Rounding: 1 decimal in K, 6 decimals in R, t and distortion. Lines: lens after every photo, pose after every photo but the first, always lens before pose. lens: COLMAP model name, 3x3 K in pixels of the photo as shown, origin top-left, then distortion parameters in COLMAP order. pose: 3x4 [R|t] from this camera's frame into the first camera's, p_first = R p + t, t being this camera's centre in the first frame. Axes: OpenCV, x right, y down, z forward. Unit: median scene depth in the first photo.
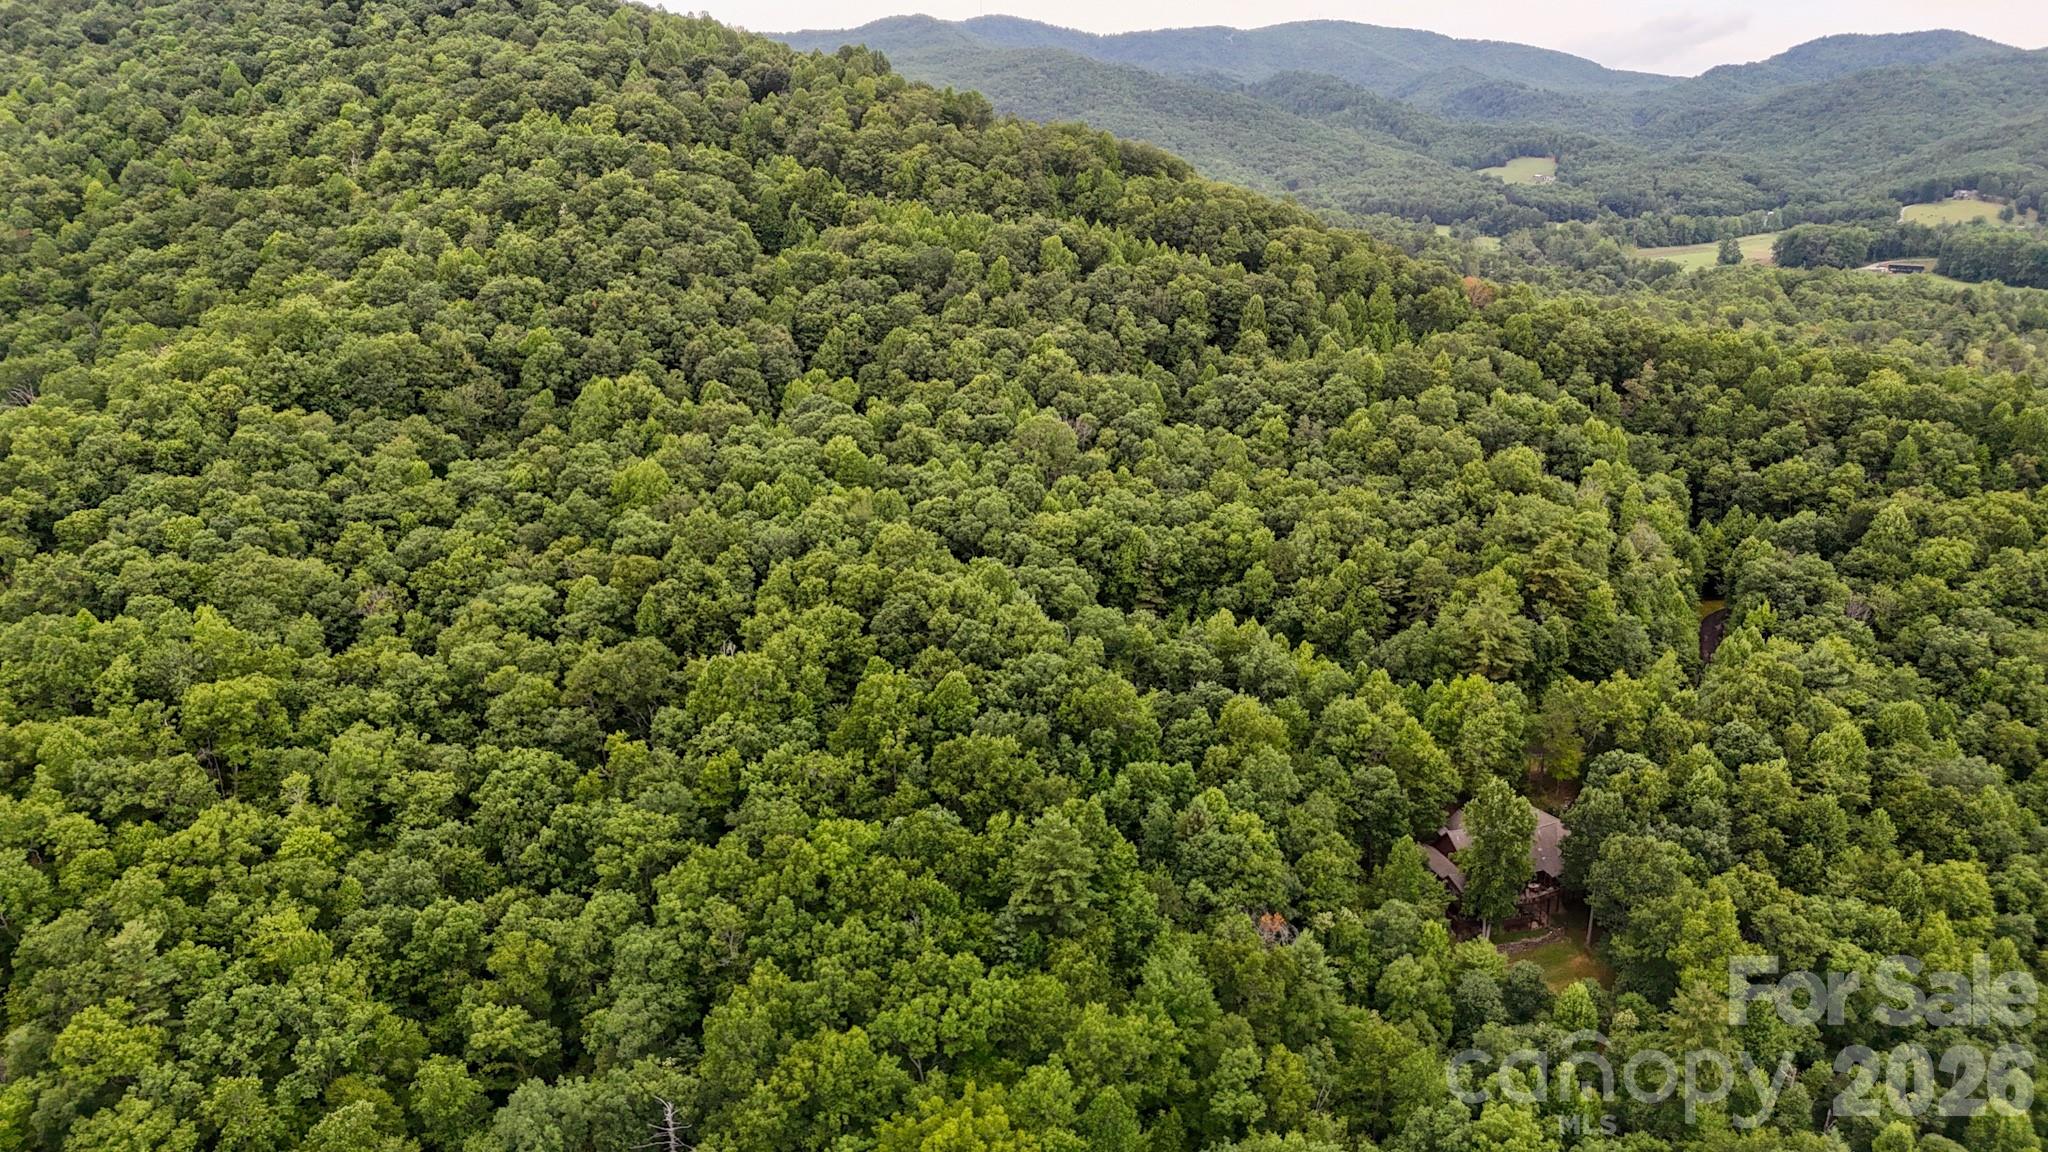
lens RADIAL K [[1499.9, 0, 1022.1], [0, 1499.9, 579.9], [0, 0, 1]] dist [0.074537, -0.068157]
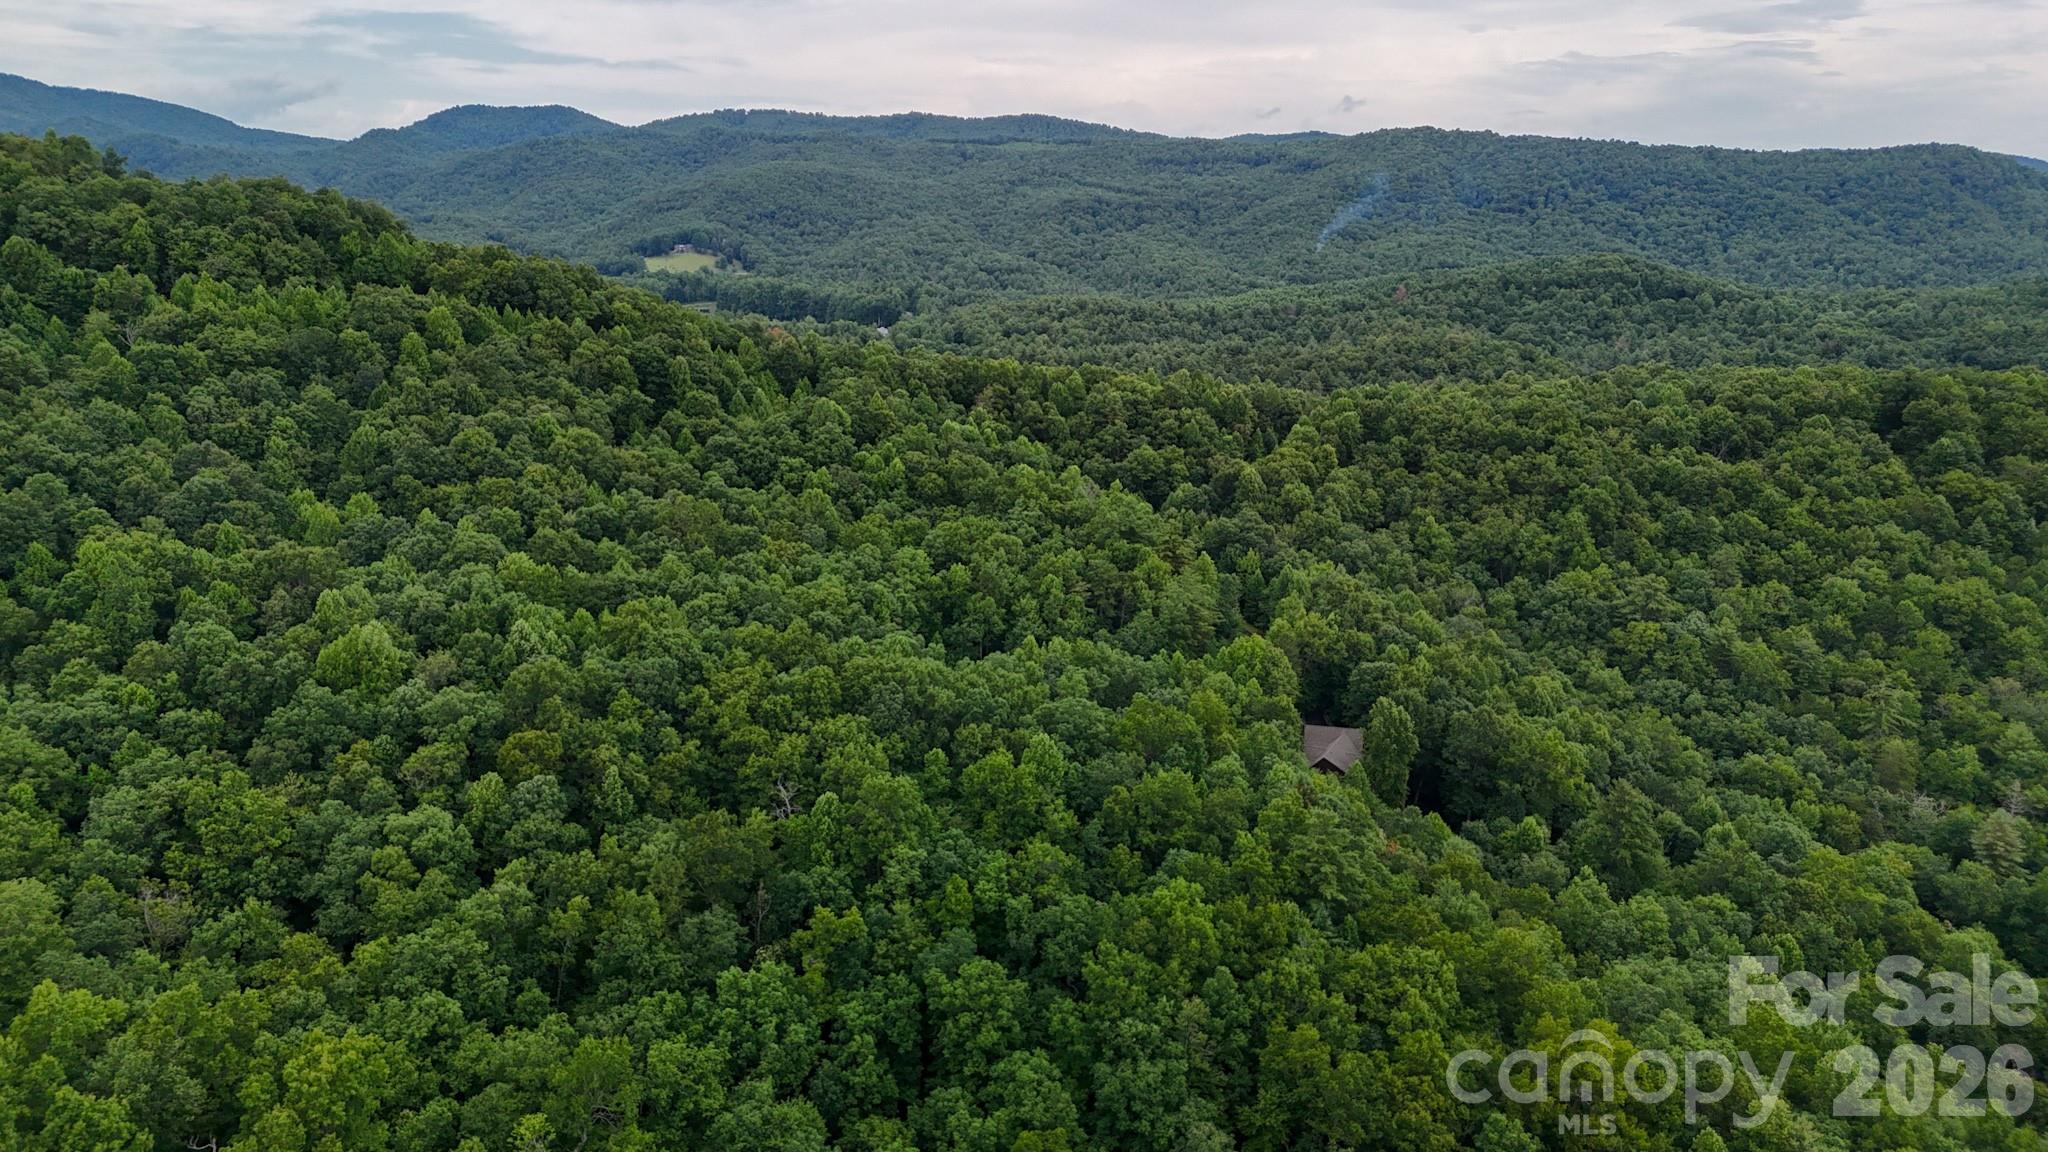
lens RADIAL K [[1499.9, 0, 1023.0], [0, 1499.9, 578.0], [0, 0, 1]] dist [0.074537, -0.068157]
pose [[0.663530, -0.187478, 0.724279, -0.439438], [0.214806, 0.975072, 0.055606, -0.056545], [-0.716649, 0.118684, 0.687261, 0.190615]]
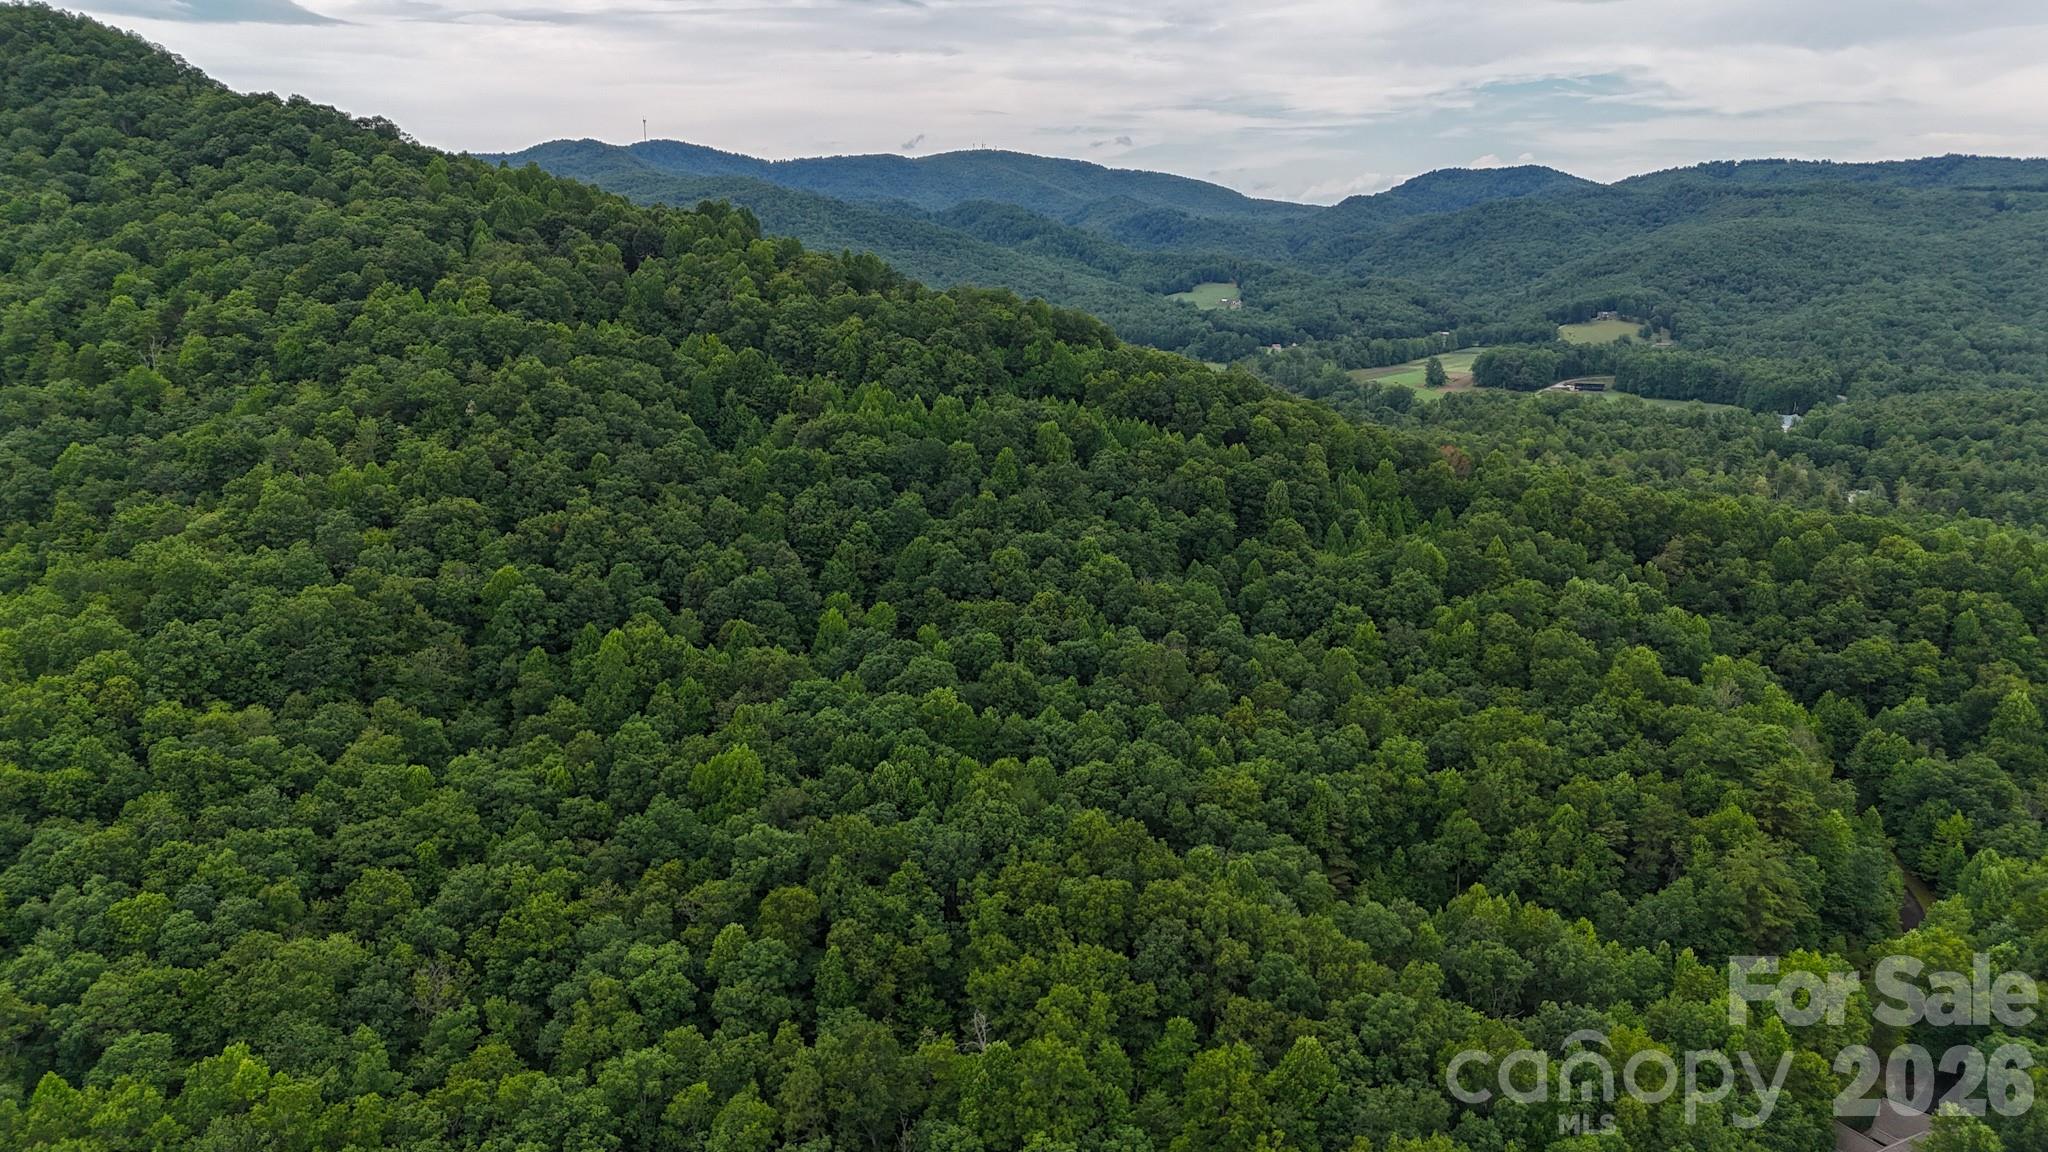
lens RADIAL K [[1499.9, 0, 1019.0], [0, 1499.9, 576.4], [0, 0, 1]] dist [0.074537, -0.068157]
pose [[0.975081, -0.053433, 0.215320, -0.207590], [0.069497, 0.995280, -0.067734, -0.080392], [-0.210684, 0.081010, 0.974192, 0.140466]]
